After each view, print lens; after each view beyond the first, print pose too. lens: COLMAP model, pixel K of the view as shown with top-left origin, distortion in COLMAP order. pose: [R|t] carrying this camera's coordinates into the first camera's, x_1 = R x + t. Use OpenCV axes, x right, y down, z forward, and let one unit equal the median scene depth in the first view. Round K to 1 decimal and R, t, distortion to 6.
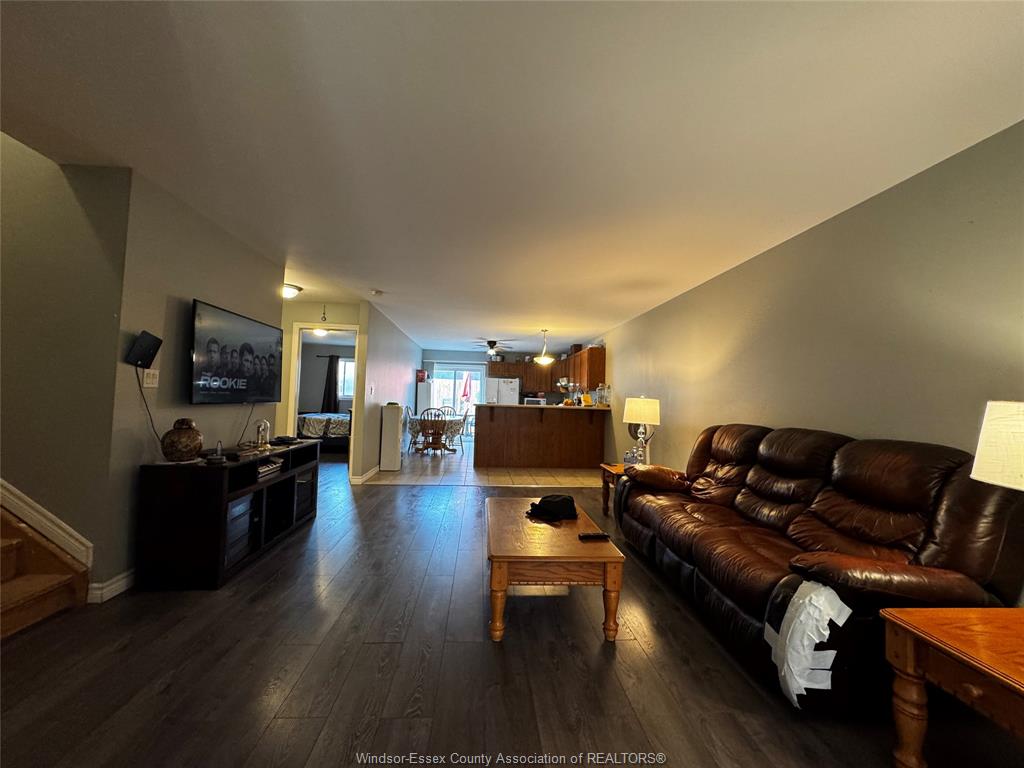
lens RADIAL K [[410.1, 0, 512.9], [0, 410.1, 385.1], [0, 0, 1]] dist [-0.004094, 0.001121]
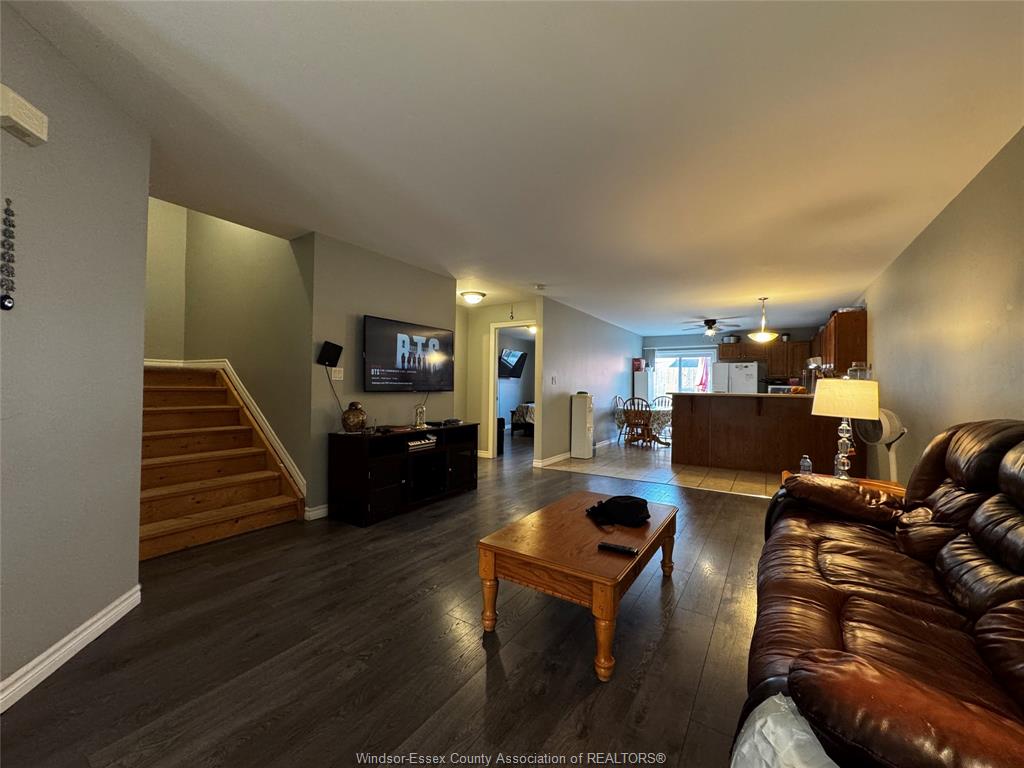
lens RADIAL K [[410.1, 0, 509.6], [0, 410.1, 383.4], [0, 0, 1]] dist [-0.004094, 0.001121]
pose [[0.795097, -0.021565, -0.606099, 0.185389], [0.031226, 0.999498, 0.005400, 0.011360], [0.605679, -0.023220, 0.795371, 0.084486]]
